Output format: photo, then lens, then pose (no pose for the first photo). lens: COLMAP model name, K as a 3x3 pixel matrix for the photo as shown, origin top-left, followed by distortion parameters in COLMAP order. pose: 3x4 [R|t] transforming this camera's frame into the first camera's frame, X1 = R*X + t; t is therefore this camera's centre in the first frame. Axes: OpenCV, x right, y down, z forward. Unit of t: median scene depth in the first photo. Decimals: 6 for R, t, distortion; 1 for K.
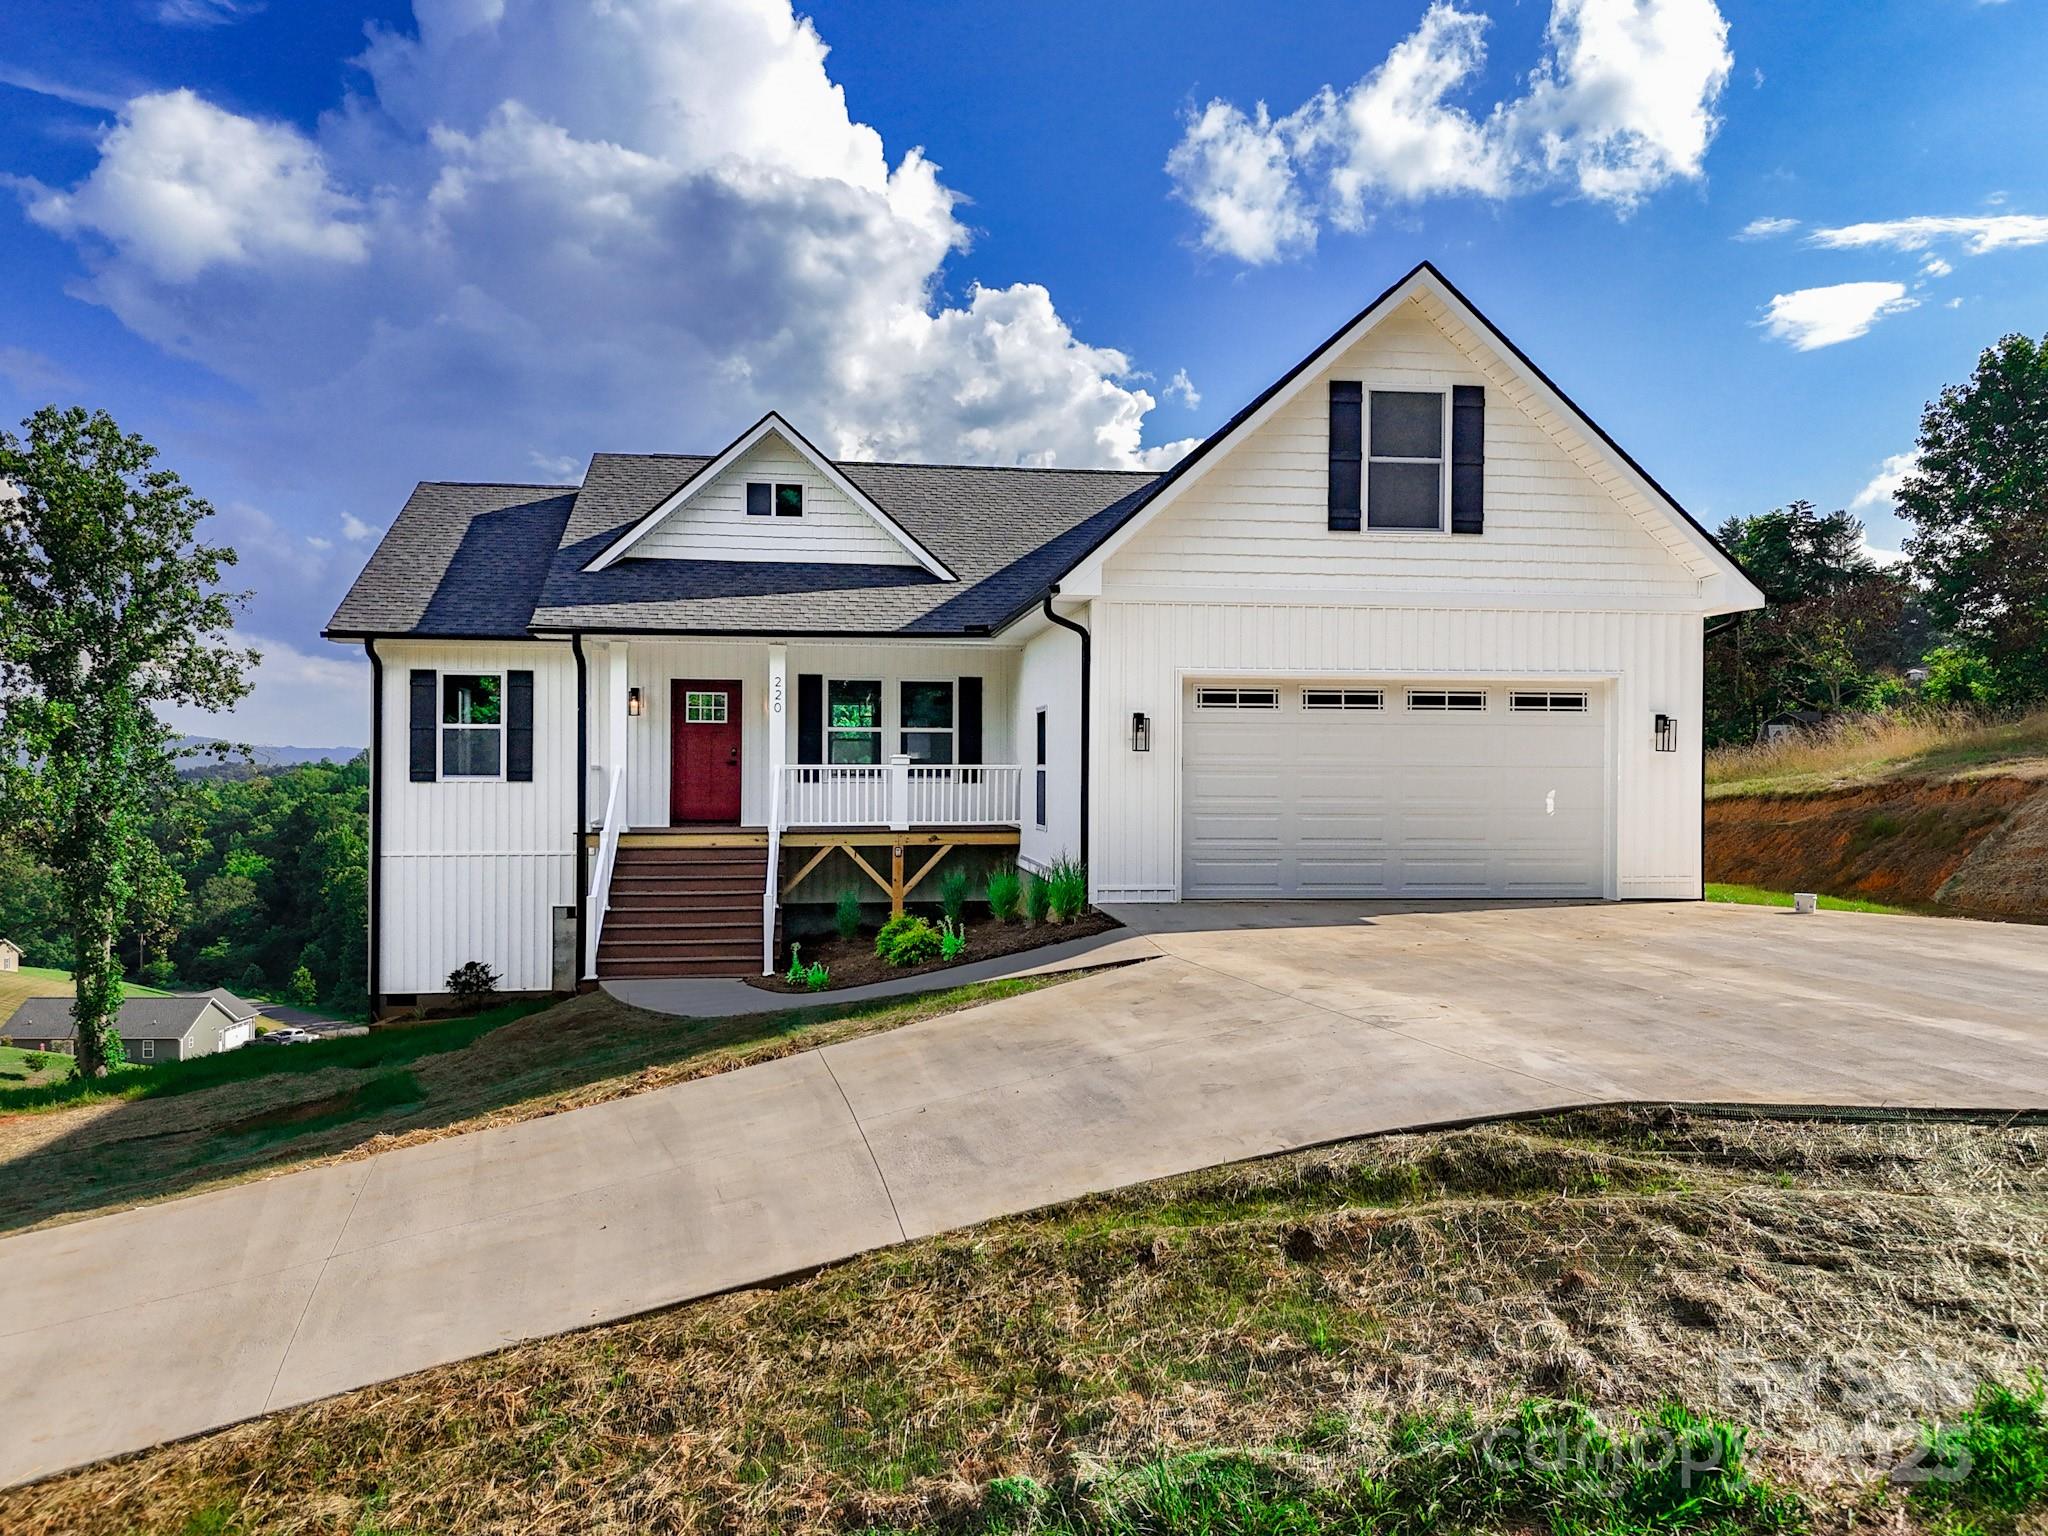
lens RADIAL K [[1514.9, 0, 1028.9], [0, 1514.9, 771.6], [0, 0, 1]] dist [0.059811, -0.045755]
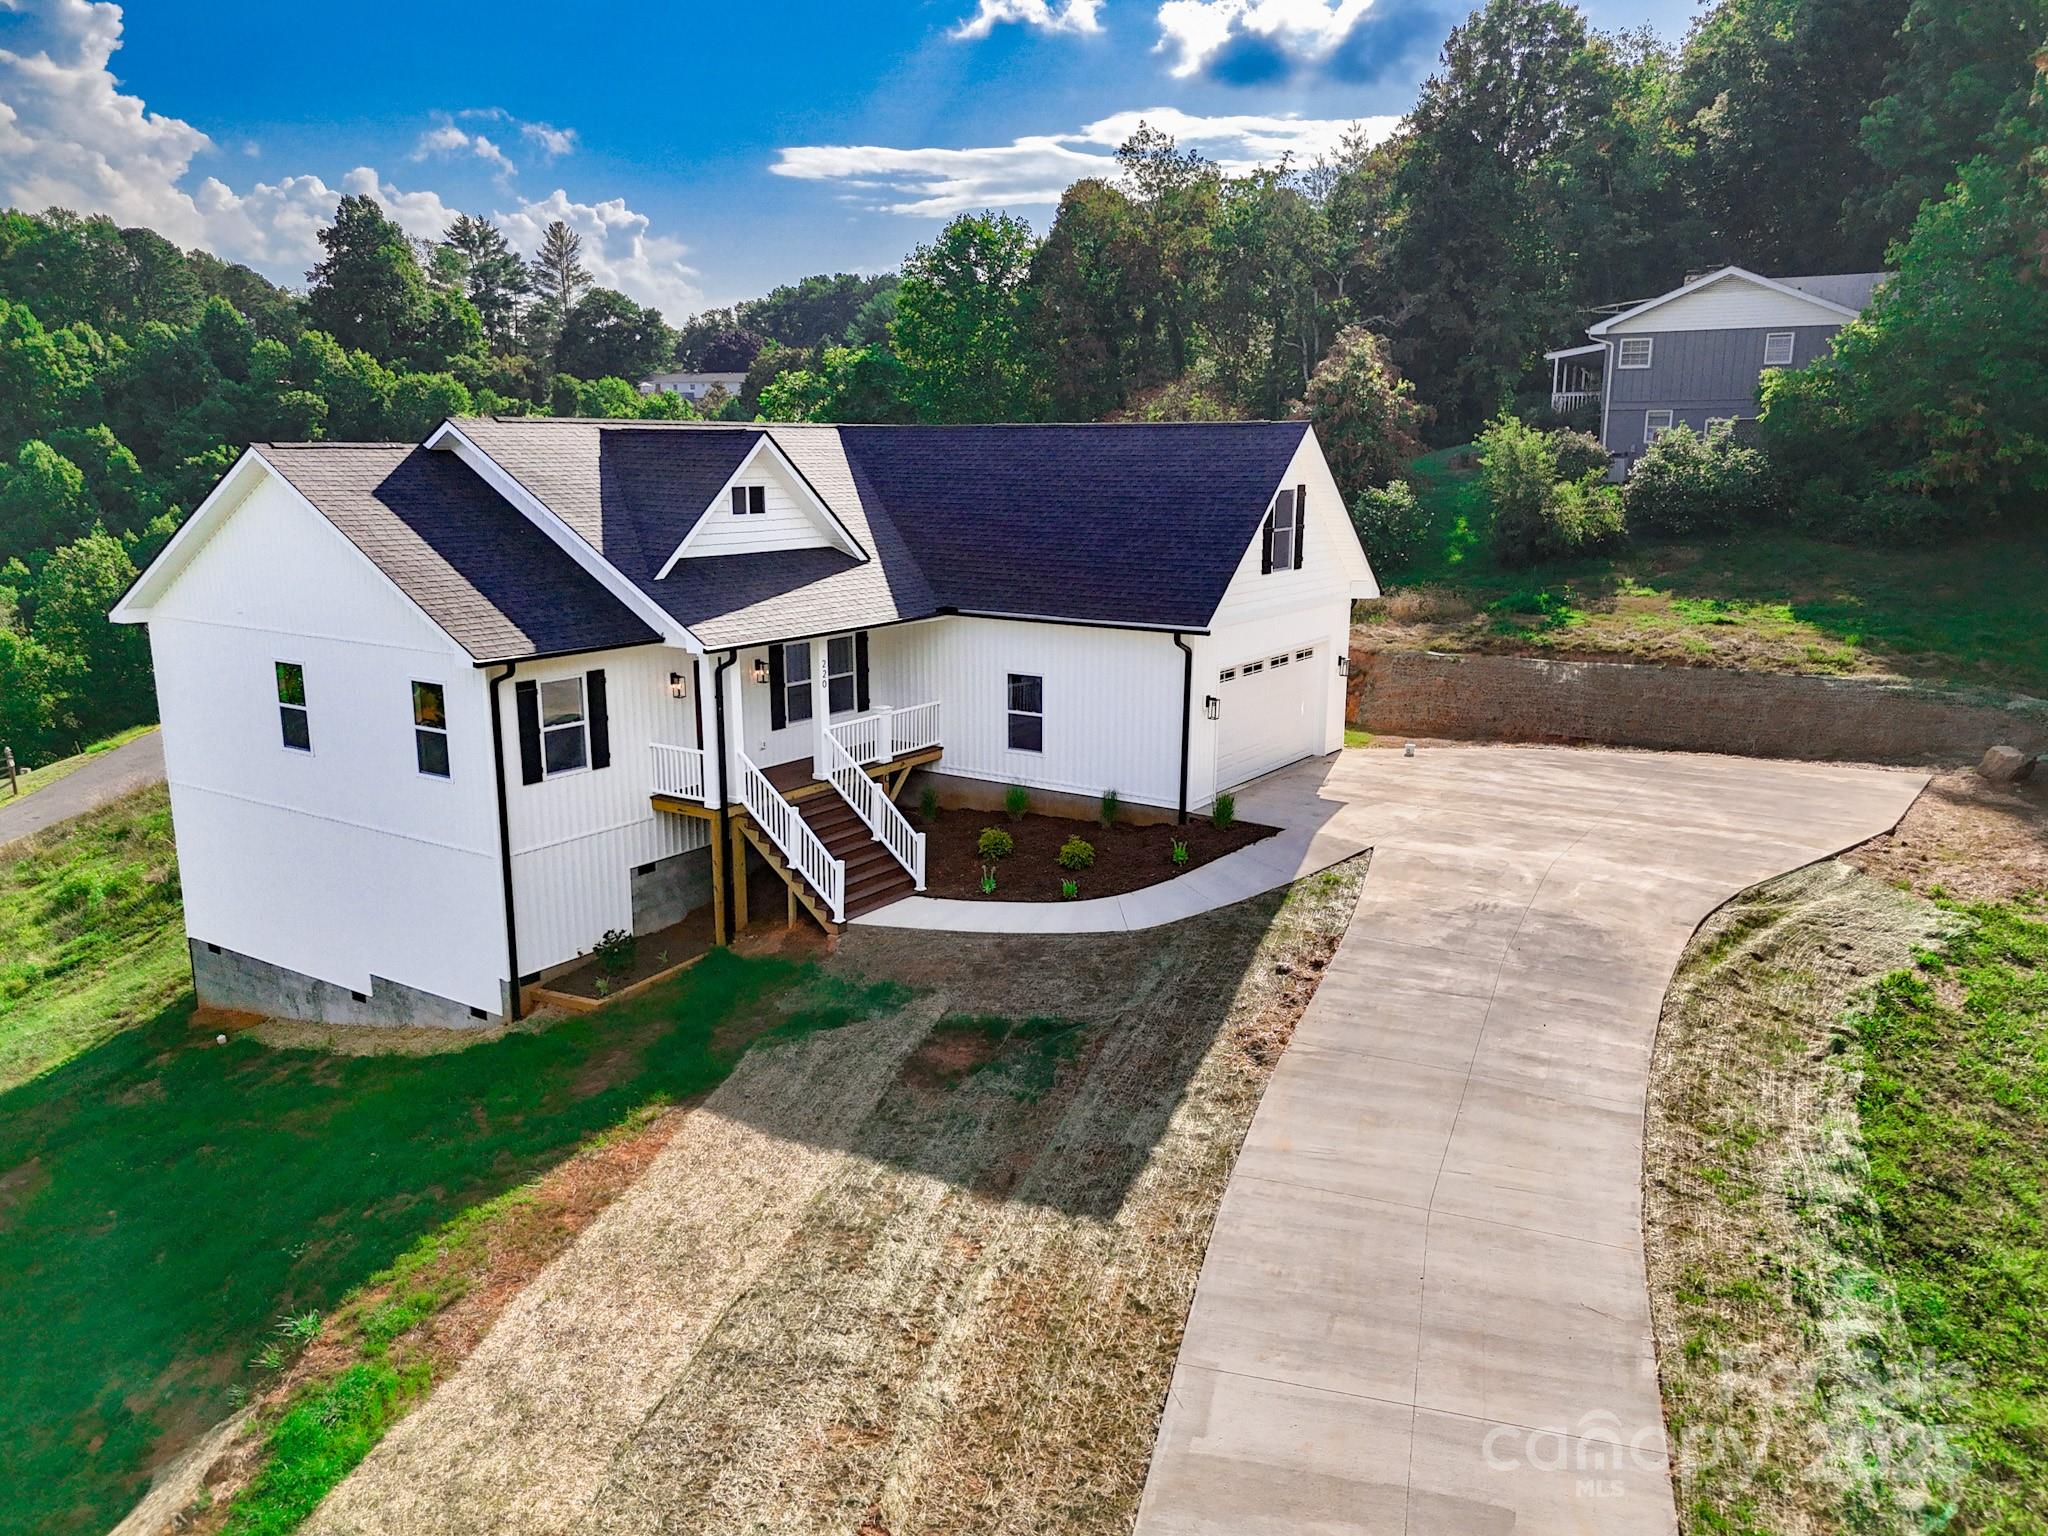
lens RADIAL K [[1514.9, 0, 1027.3], [0, 1514.9, 803.4], [0, 0, 1]] dist [0.059811, -0.045755]
pose [[0.671233, -0.177046, 0.719792, -1.243512], [0.005337, 0.972186, 0.234151, -0.305564], [-0.741227, -0.153328, 0.653508, 0.036277]]
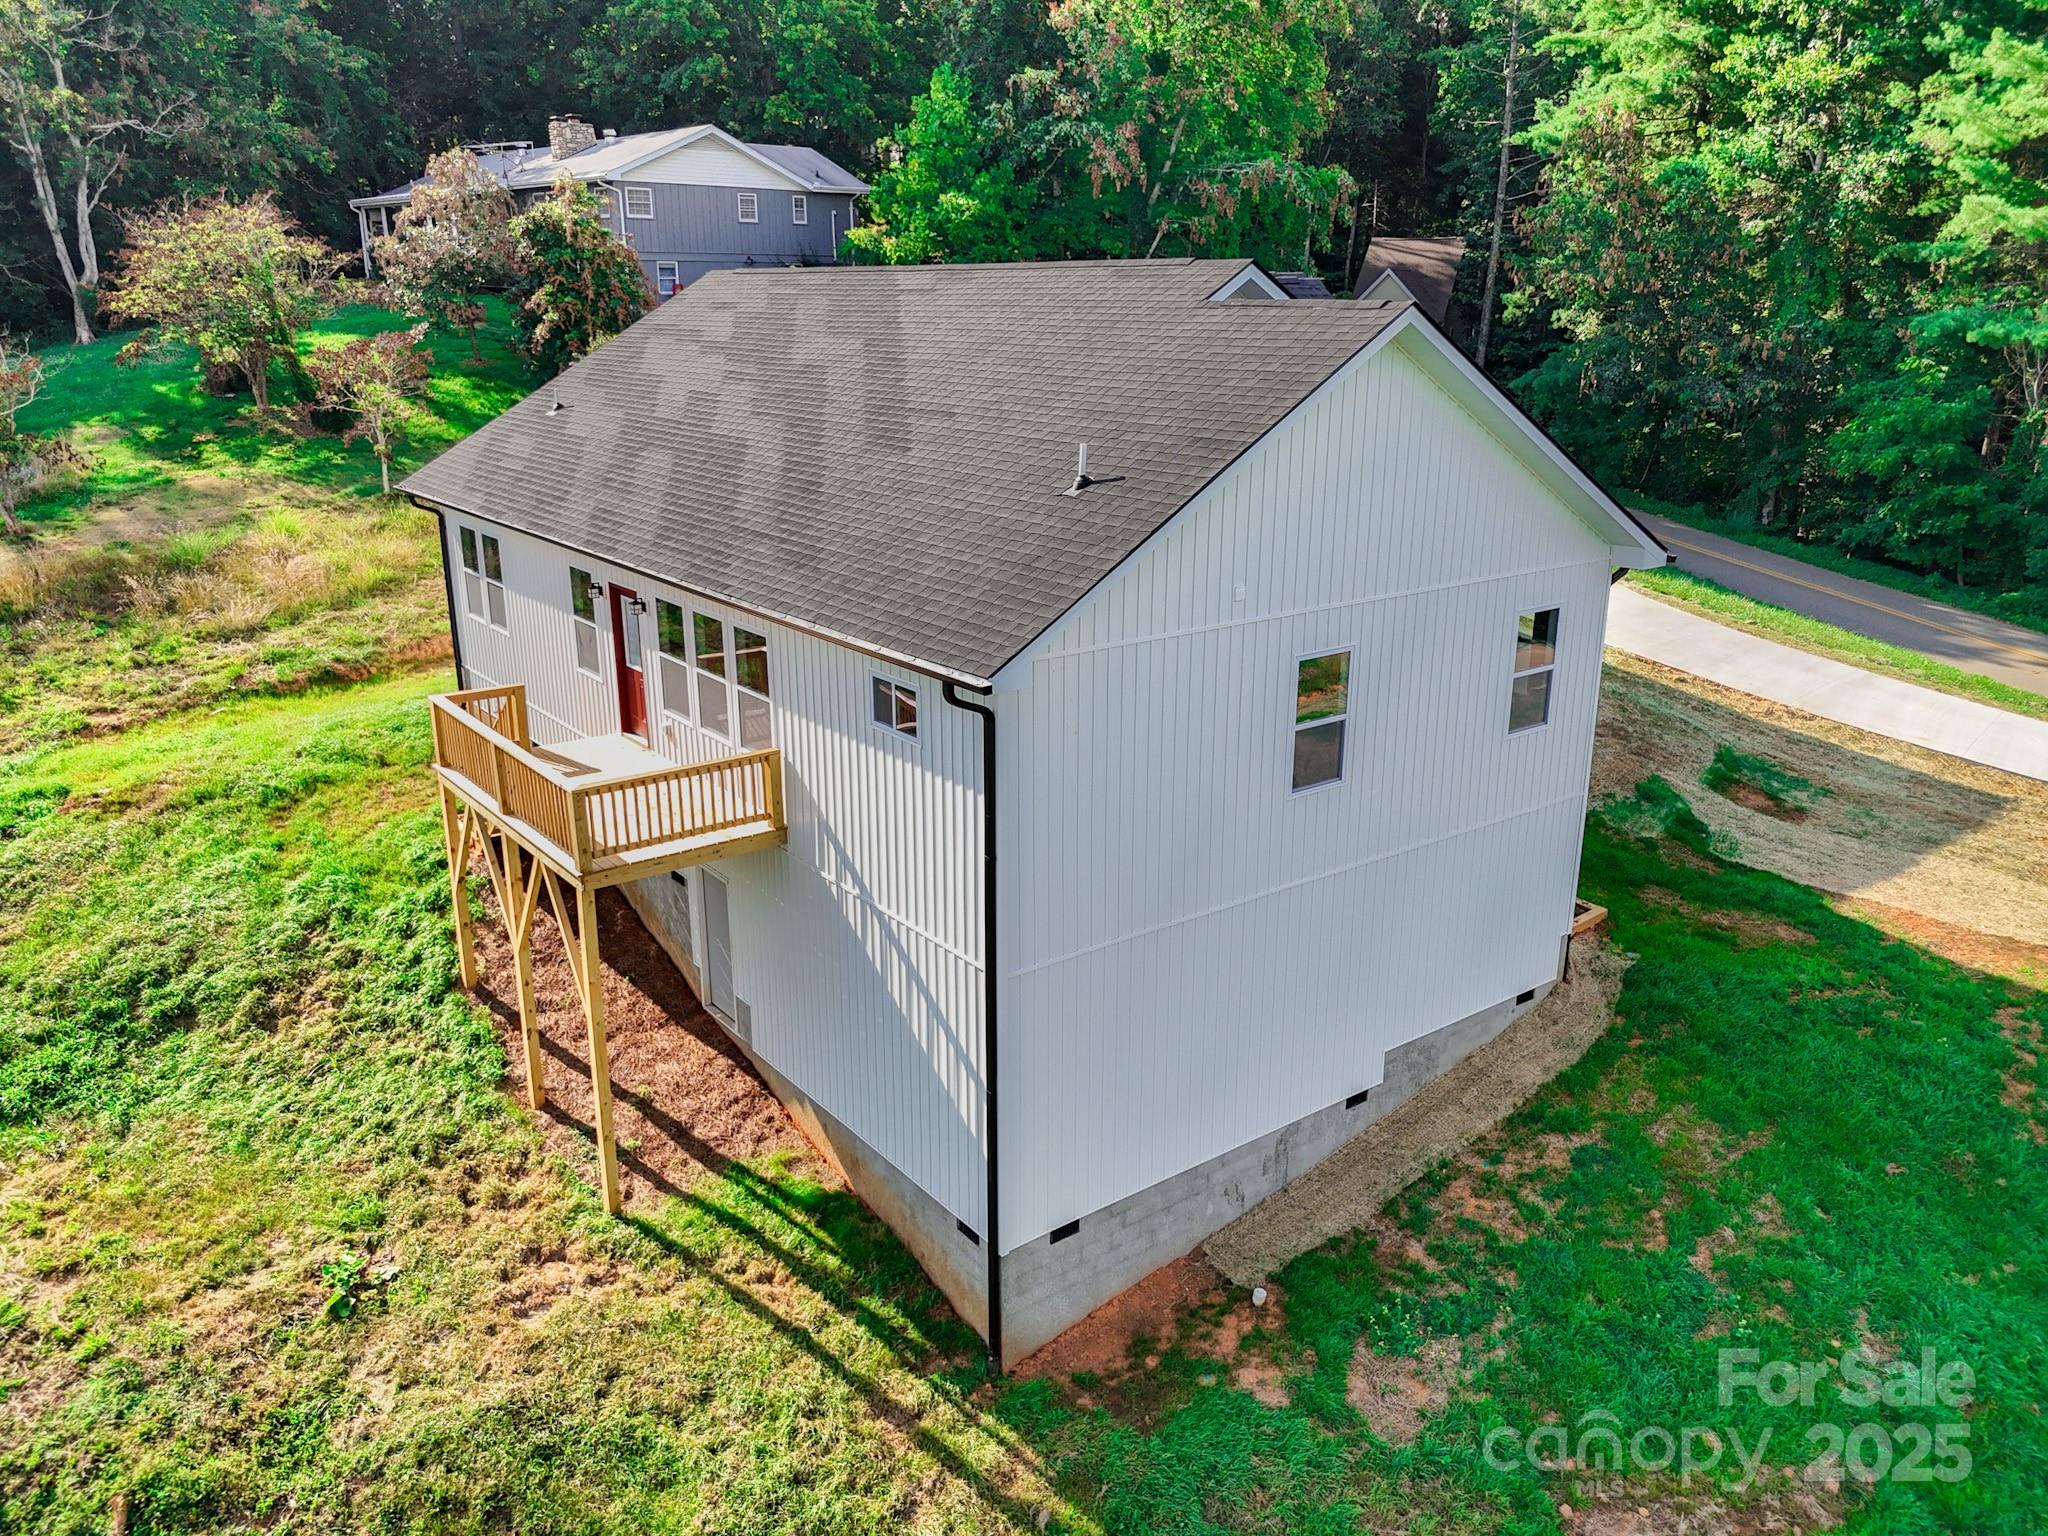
lens RADIAL K [[1514.9, 0, 1034.5], [0, 1514.9, 770.9], [0, 0, 1]] dist [0.059811, -0.045755]
pose [[-0.486386, -0.269668, 0.831088, -1.351226], [-0.000978, 0.951348, 0.308117, -0.316882], [-0.873743, 0.149051, -0.462986, 2.246013]]
